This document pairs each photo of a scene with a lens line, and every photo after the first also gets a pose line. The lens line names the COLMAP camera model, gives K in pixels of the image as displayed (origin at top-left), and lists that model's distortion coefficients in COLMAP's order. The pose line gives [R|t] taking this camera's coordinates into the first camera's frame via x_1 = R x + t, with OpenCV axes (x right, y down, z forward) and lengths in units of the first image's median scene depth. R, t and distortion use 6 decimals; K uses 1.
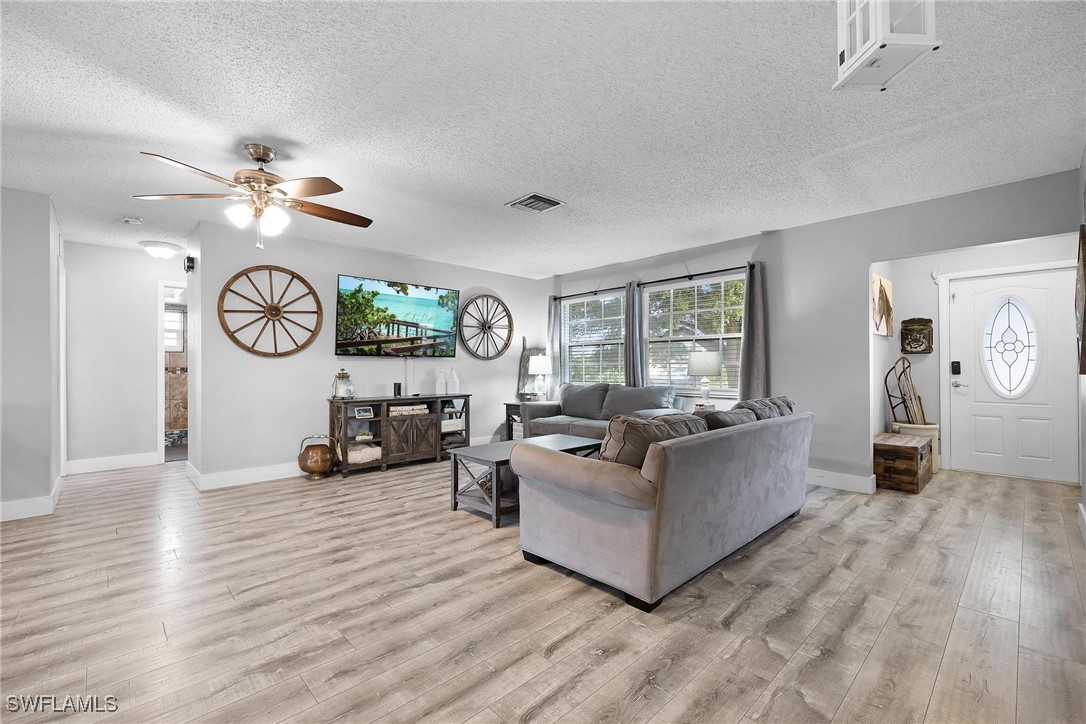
lens RADIAL K [[462.2, 0, 550.0], [0, 462.2, 364.2], [0, 0, 1]] dist [0.002872, 0.000676]
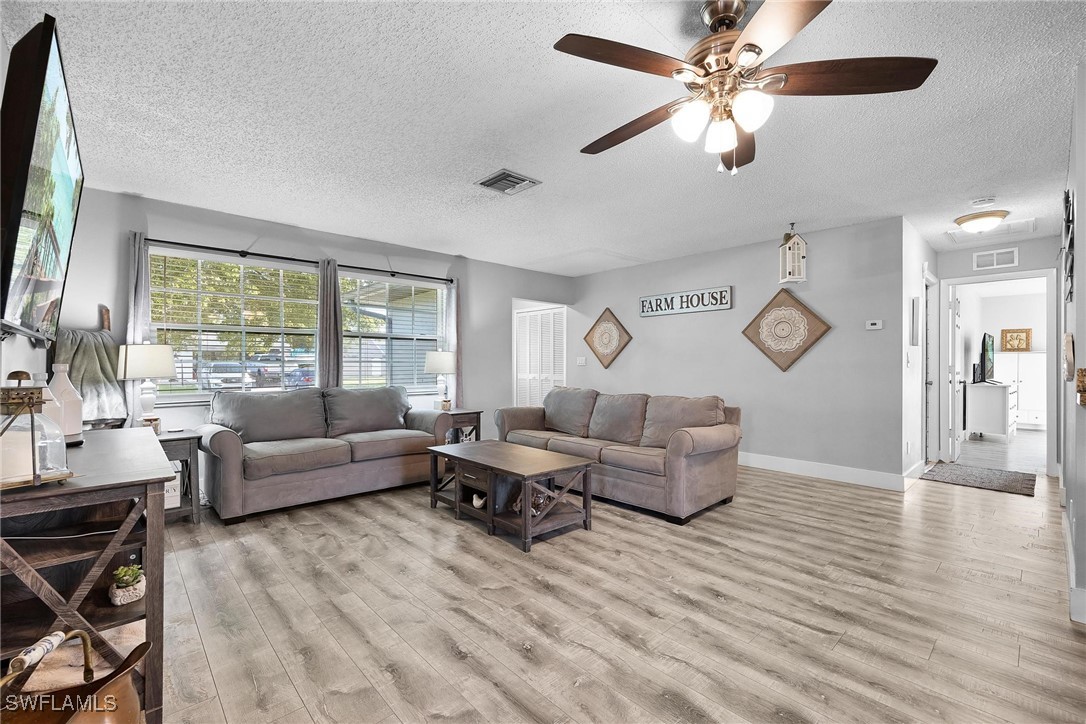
lens RADIAL K [[462.2, 0, 540.8], [0, 462.2, 367.2], [0, 0, 1]] dist [0.002872, 0.000676]
pose [[0.027671, -0.004025, 0.999609, -0.711018], [-0.006300, 0.999971, 0.004201, 0.003187], [-0.999597, -0.006414, 0.027645, 0.704085]]
